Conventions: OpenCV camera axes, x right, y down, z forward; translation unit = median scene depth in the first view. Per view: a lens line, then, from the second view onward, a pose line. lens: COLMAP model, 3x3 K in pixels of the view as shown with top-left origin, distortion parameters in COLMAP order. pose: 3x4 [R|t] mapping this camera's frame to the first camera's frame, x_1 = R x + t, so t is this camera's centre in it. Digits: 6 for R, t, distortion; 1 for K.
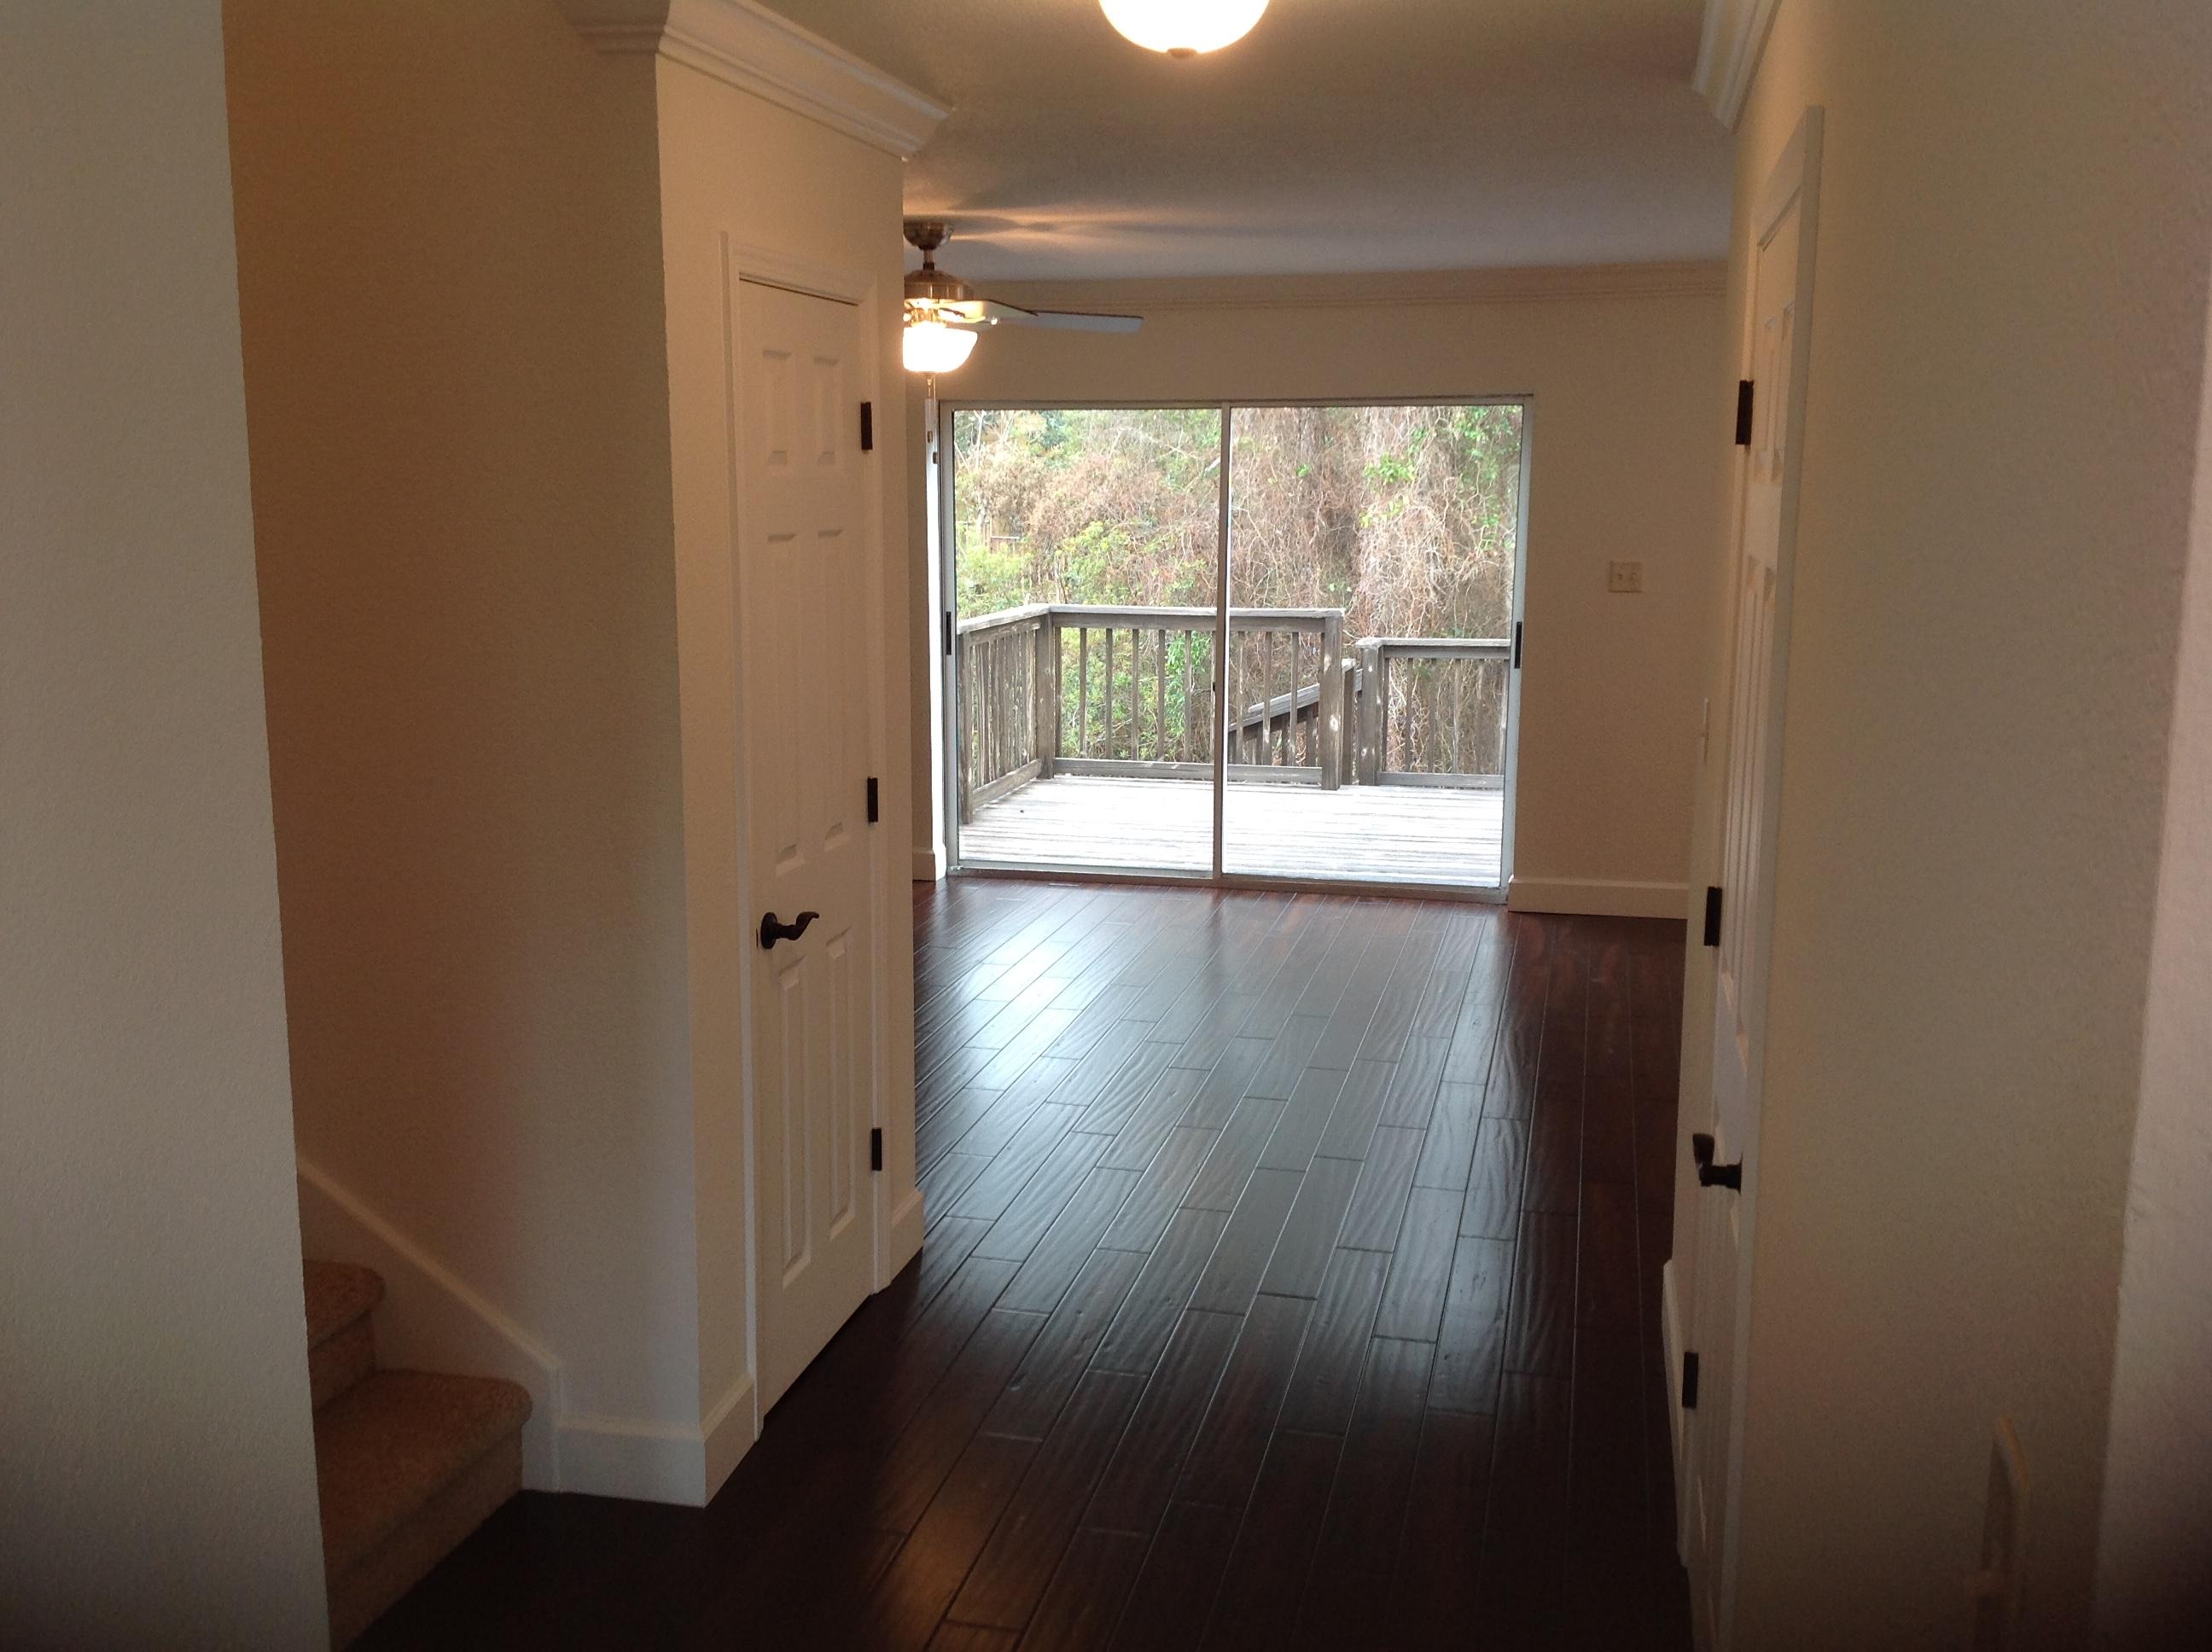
lens RADIAL K [[2044.5, 0, 1098.0], [0, 2044.5, 829.6], [0, 0, 1]] dist [0.019986, 0.000000]
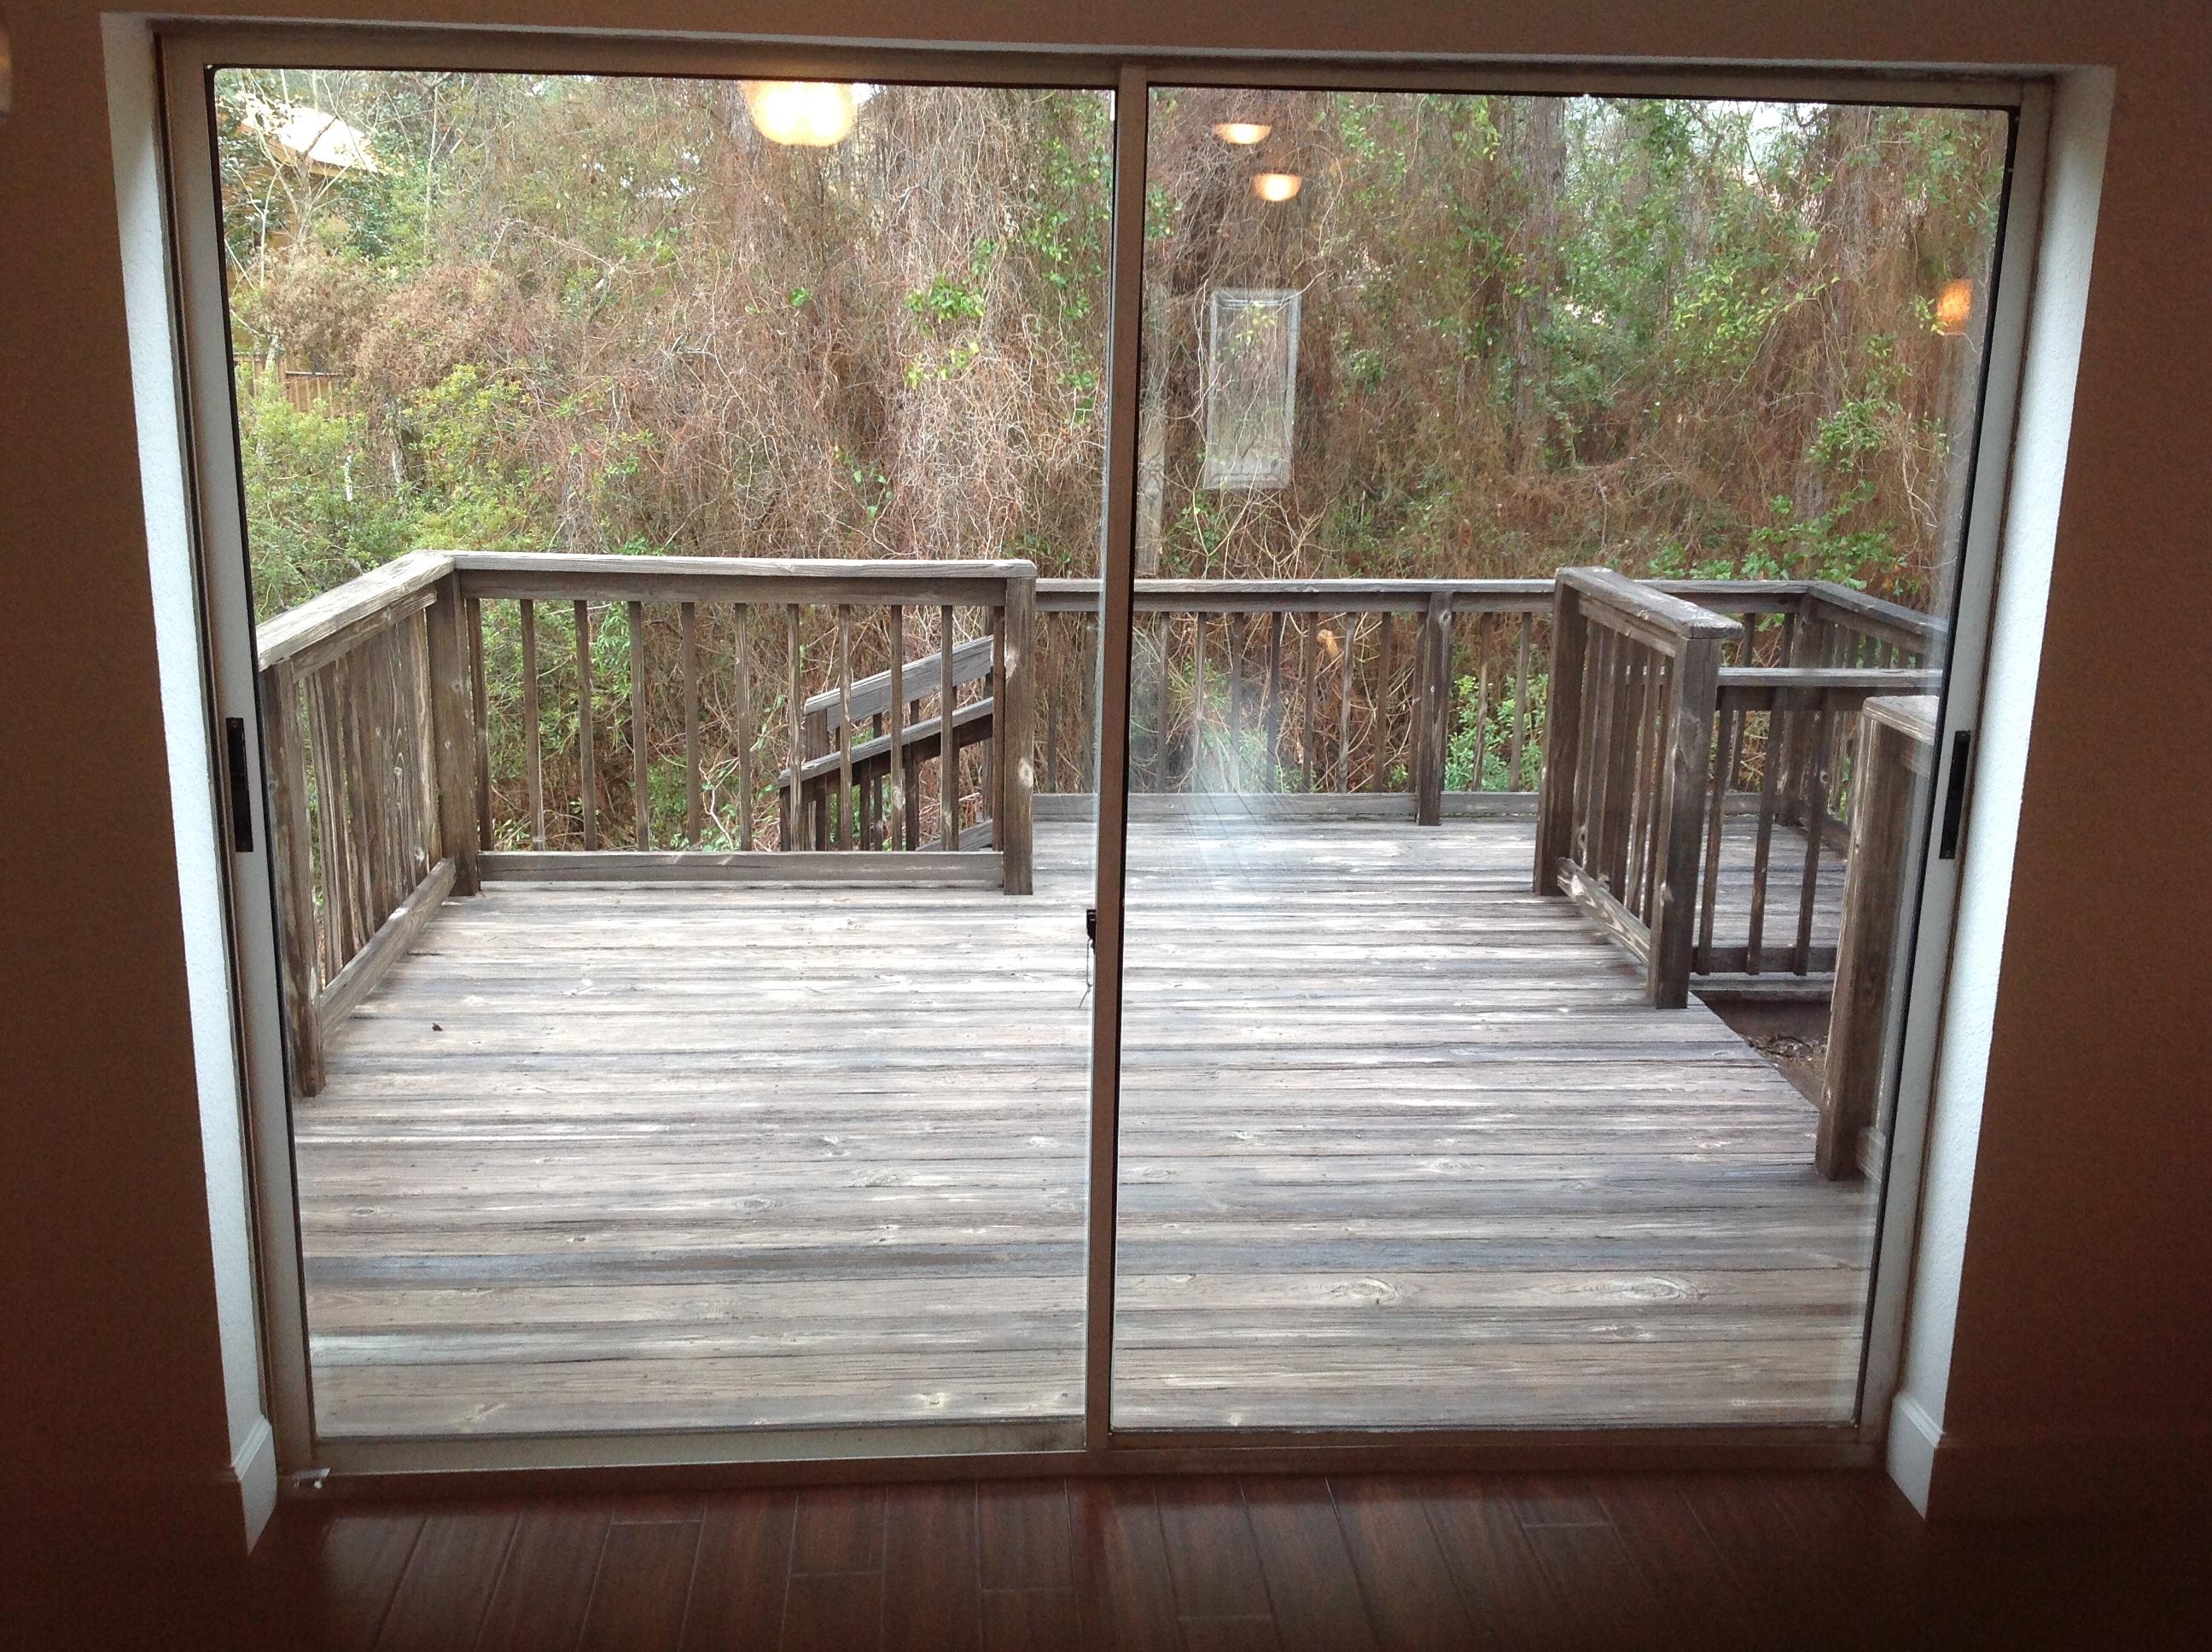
lens RADIAL K [[2044.5, 0, 1122.9], [0, 2044.5, 828.2], [0, 0, 1]] dist [0.019986, 0.000000]
pose [[0.946117, -0.054707, 0.319170, -0.023877], [0.029830, 0.996159, 0.082321, -0.058343], [-0.322448, -0.068365, 0.944115, 0.344403]]
